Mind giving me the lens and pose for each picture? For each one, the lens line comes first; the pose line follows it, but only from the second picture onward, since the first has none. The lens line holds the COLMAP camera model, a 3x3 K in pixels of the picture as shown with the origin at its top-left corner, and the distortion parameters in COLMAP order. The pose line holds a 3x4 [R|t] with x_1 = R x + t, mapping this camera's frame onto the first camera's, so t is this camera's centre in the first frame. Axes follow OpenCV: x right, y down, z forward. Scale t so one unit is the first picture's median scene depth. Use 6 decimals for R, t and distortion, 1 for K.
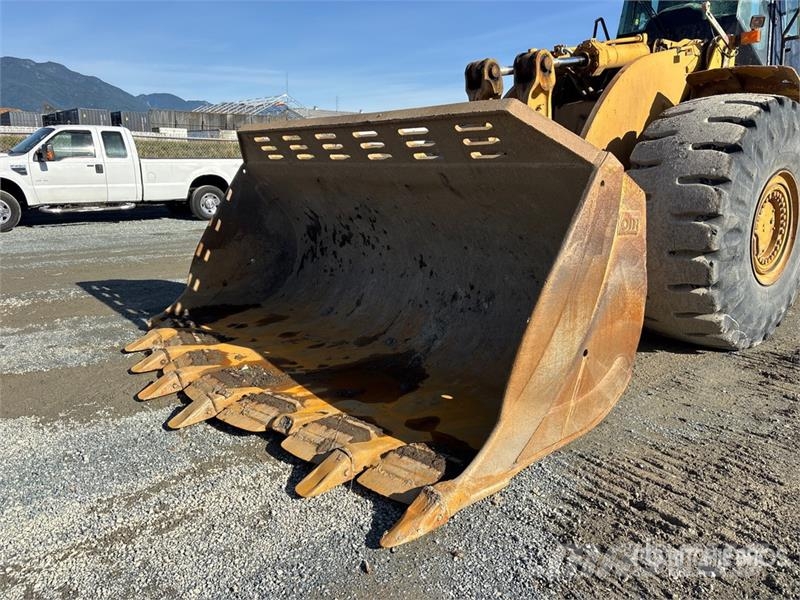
lens RADIAL K [[600.7, 0, 392.0], [0, 600.7, 303.3], [0, 0, 1]] dist [0.071421, -0.090757]
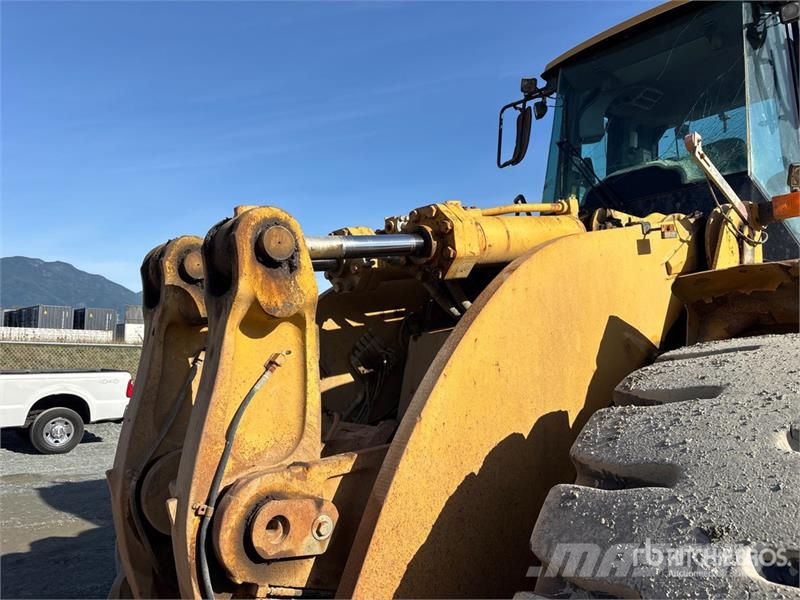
lens RADIAL K [[600.1, 0, 395.4], [0, 600.1, 299.2], [0, 0, 1]] dist [0.073097, -0.098421]
pose [[0.999800, 0.006296, 0.018960, 0.307548], [-0.000023, 0.949398, -0.314076, -0.248765], [-0.019978, 0.314013, 0.949208, 0.660096]]
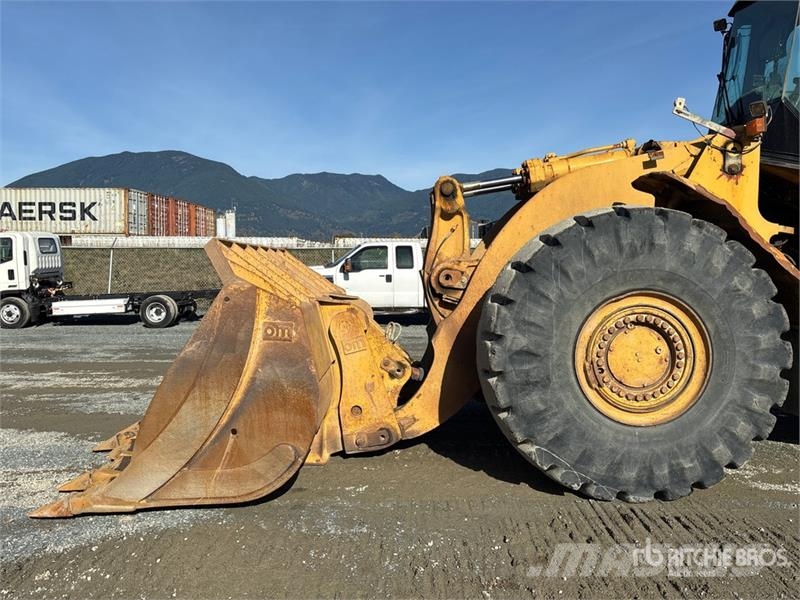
lens RADIAL K [[707.2, 0, 382.3], [0, 707.2, 301.8], [0, 0, 1]] dist [0.082627, -0.167104]
pose [[0.766294, 0.024712, -0.642015, 0.949095], [-0.138896, 0.982002, -0.127985, -0.023039], [0.627297, 0.187247, 0.755935, 0.017563]]
